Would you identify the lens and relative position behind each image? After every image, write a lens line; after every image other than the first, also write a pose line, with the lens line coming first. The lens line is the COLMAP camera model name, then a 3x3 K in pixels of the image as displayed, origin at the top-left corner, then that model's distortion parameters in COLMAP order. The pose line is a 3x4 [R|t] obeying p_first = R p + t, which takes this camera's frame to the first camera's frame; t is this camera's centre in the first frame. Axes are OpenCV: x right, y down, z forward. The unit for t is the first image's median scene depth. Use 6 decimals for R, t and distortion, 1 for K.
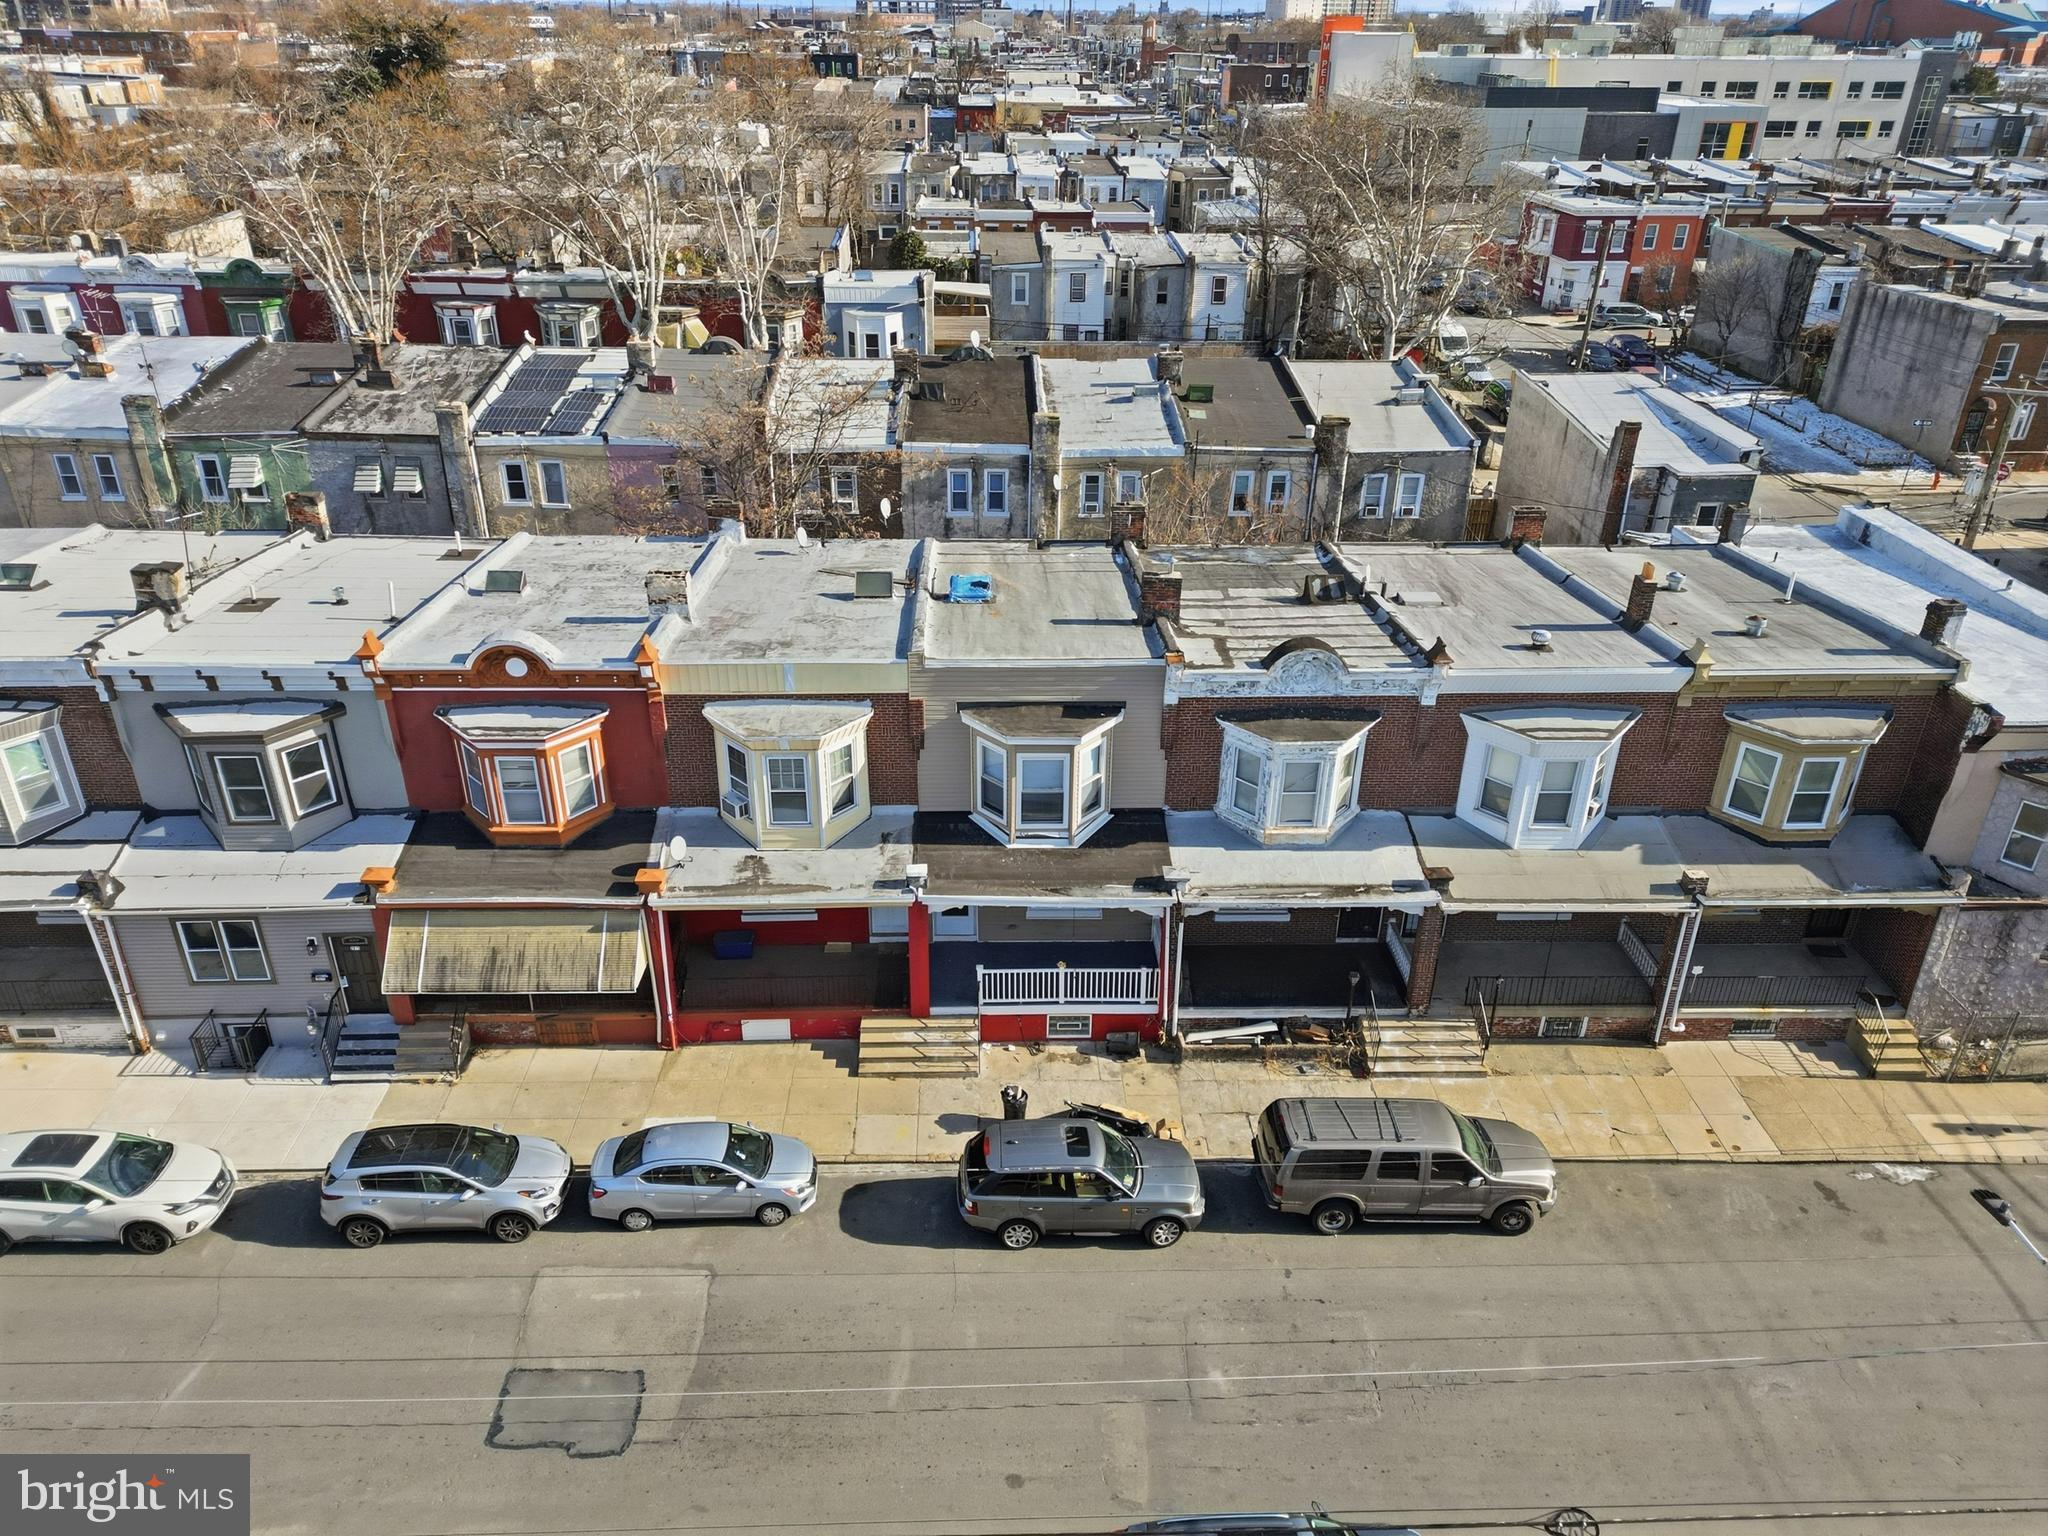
lens RADIAL K [[1412.1, 0, 1024.0], [0, 1412.1, 768.0], [0, 0, 1]] dist [0.077203, -0.063456]
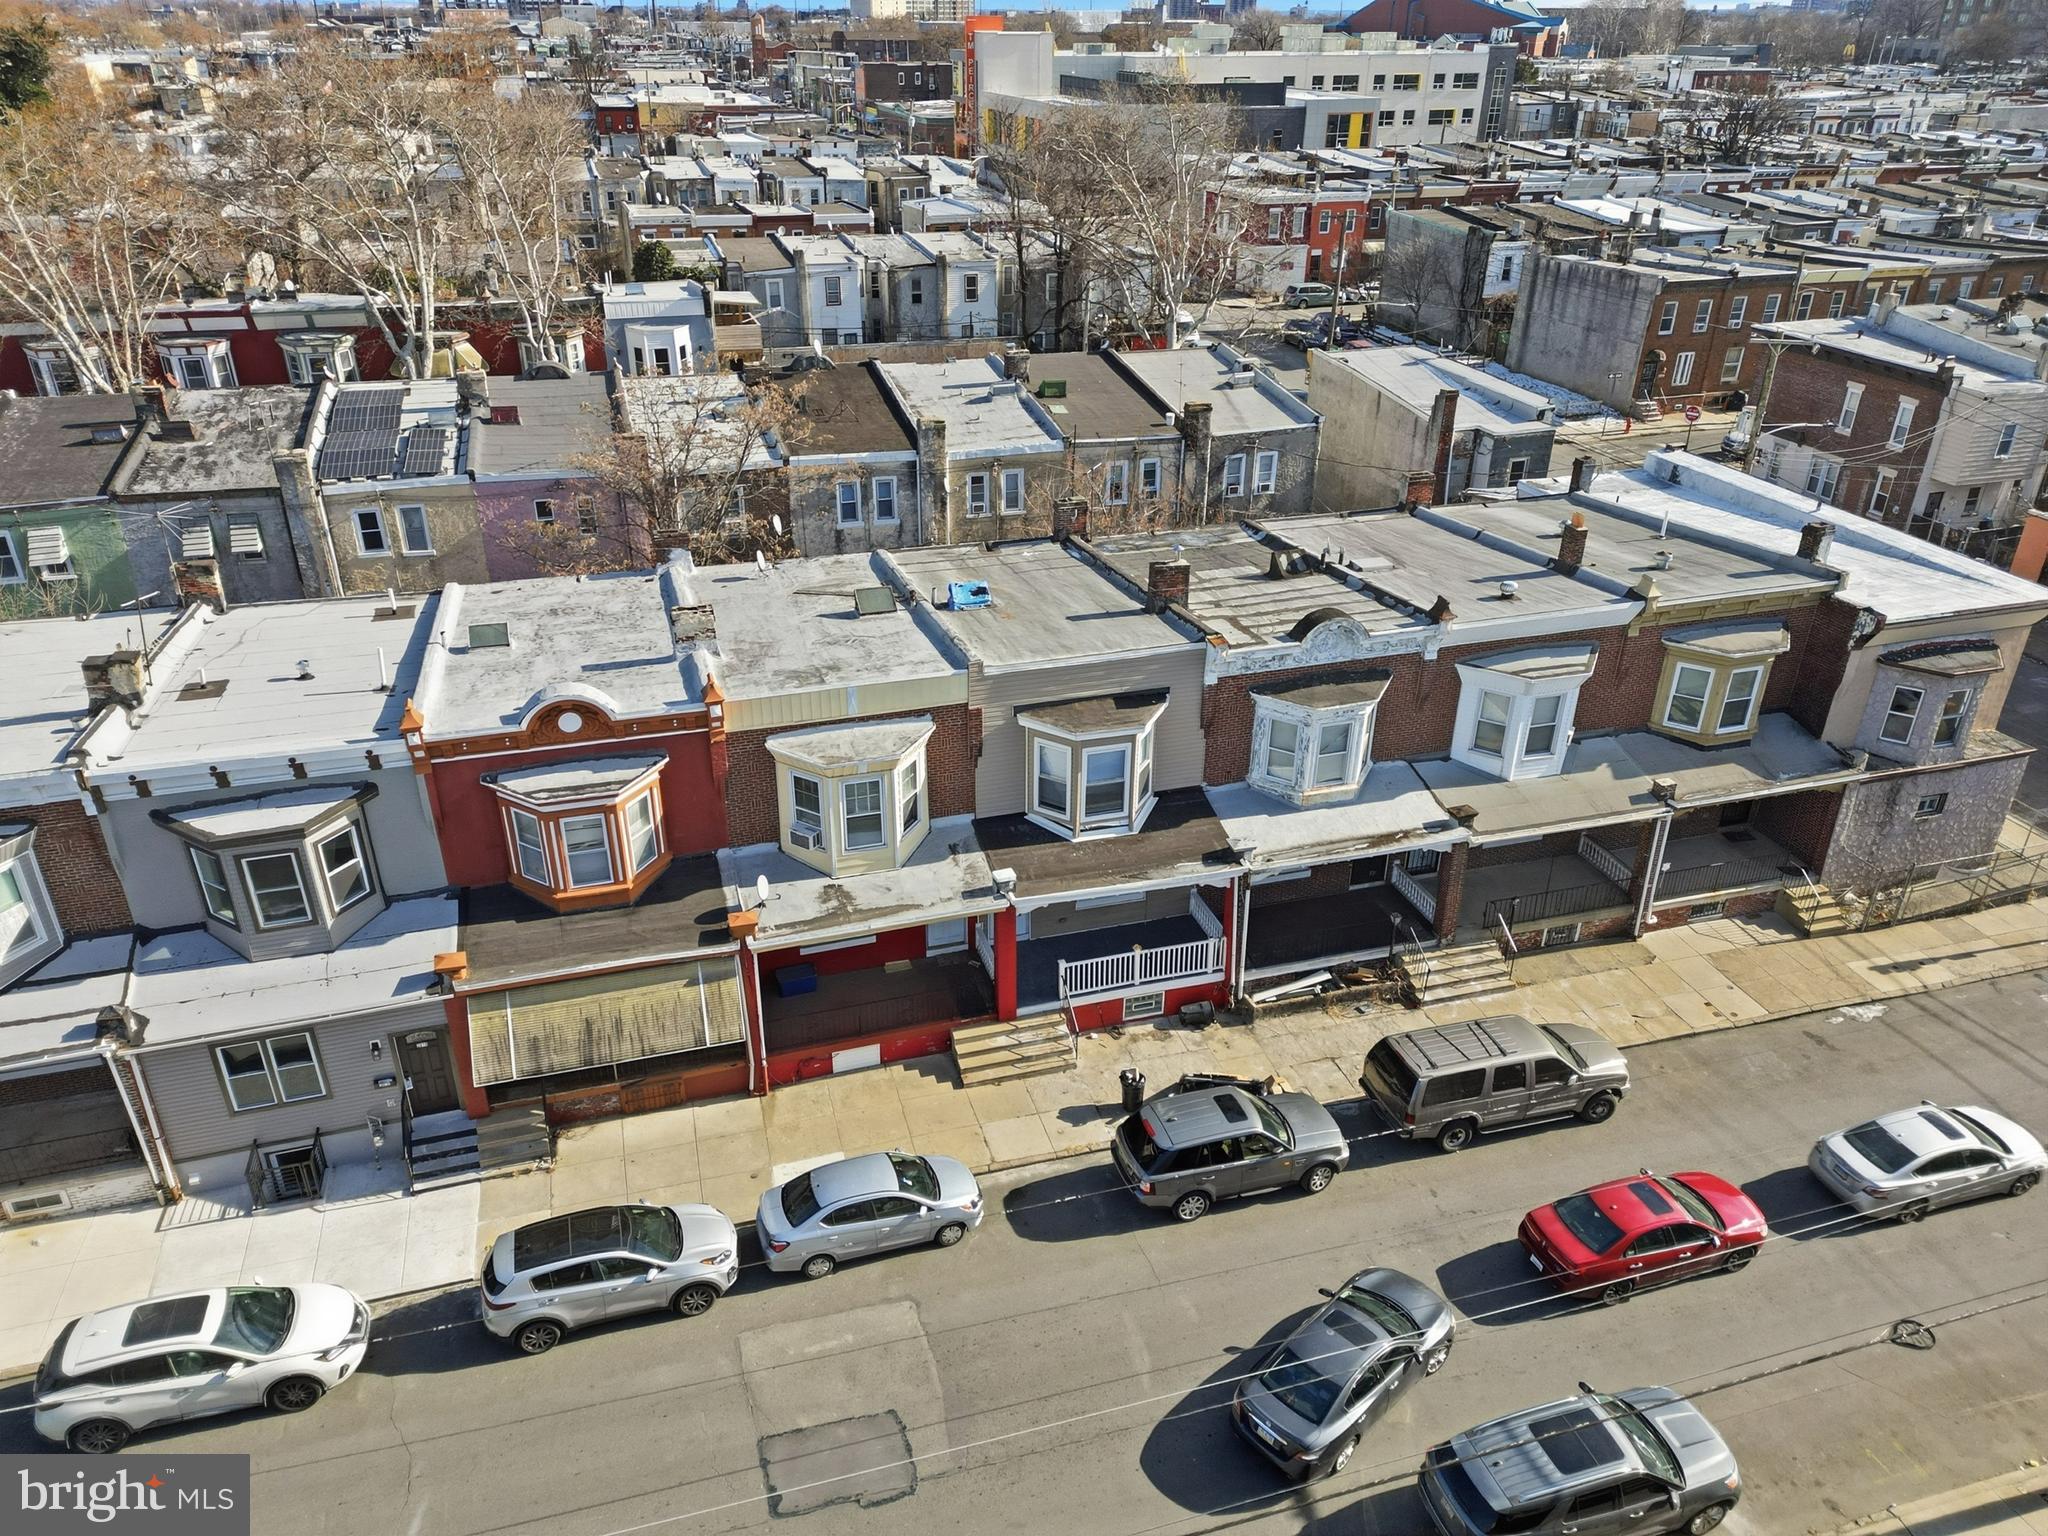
lens RADIAL K [[1412.1, 0, 1024.0], [0, 1412.1, 768.0], [0, 0, 1]] dist [0.077203, -0.063456]
pose [[0.966748, -0.124202, 0.223544, -0.264605], [0.123783, 0.992181, 0.015946, -0.017259], [-0.223777, 0.012255, 0.974563, 0.010929]]
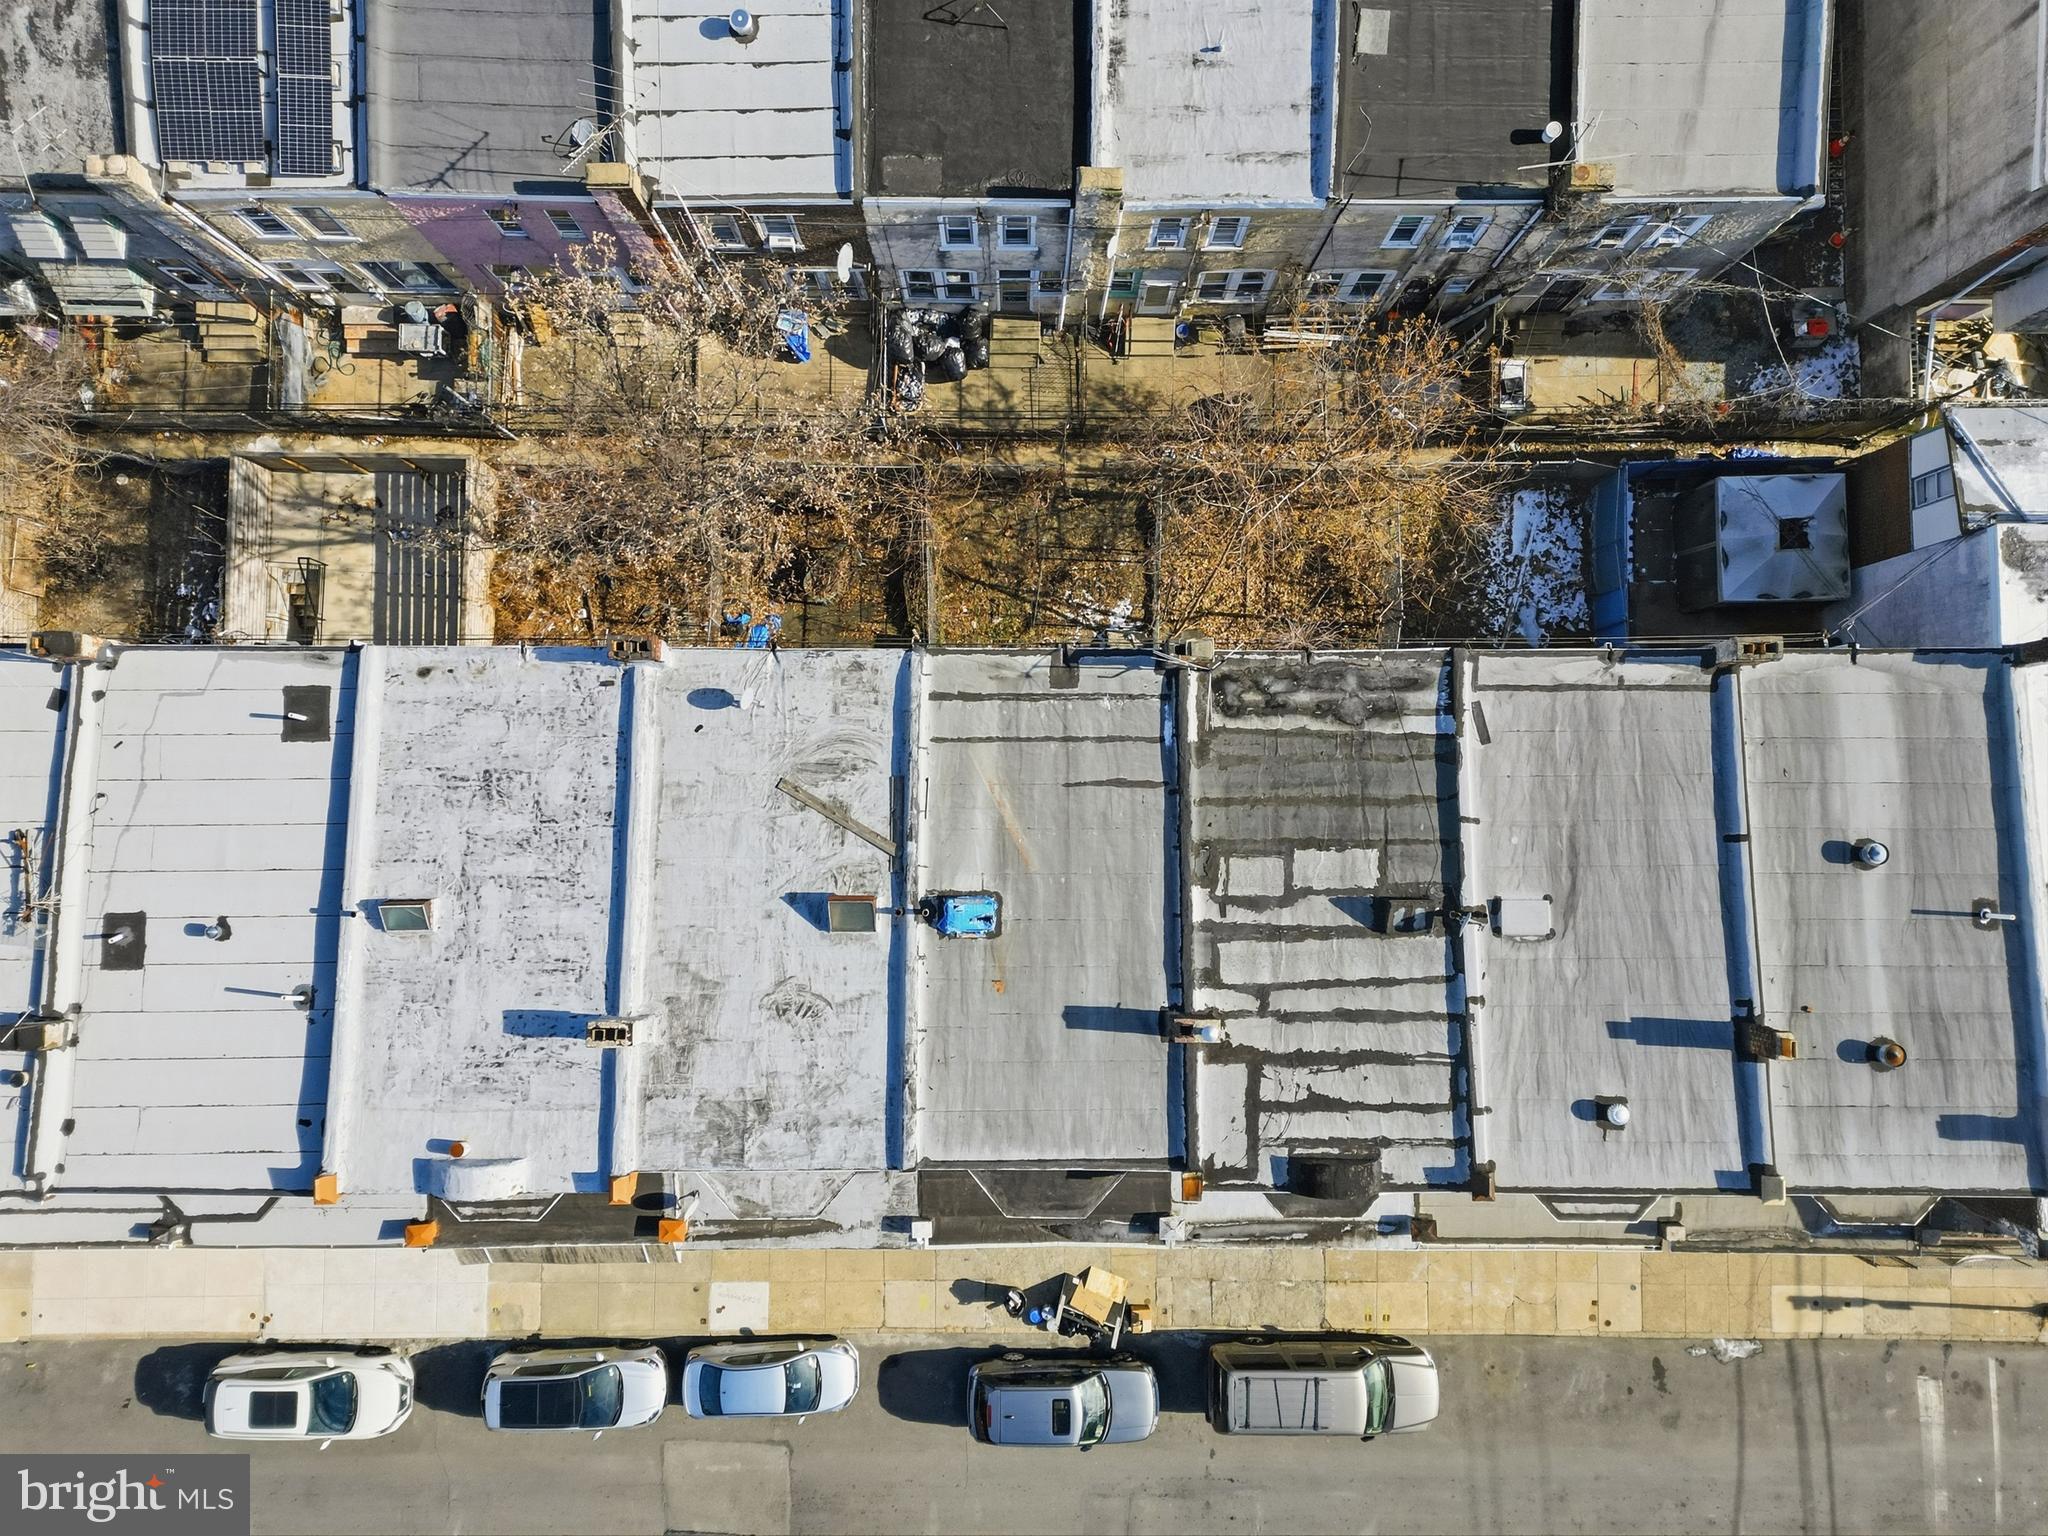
lens RADIAL K [[1412.1, 0, 1024.0], [0, 1412.1, 768.0], [0, 0, 1]] dist [0.077203, -0.063456]
pose [[0.999276, 0.035546, -0.013541, 0.000989], [-0.006393, 0.507855, 0.861419, -0.959238], [0.037497, -0.860709, 0.507715, 0.721650]]
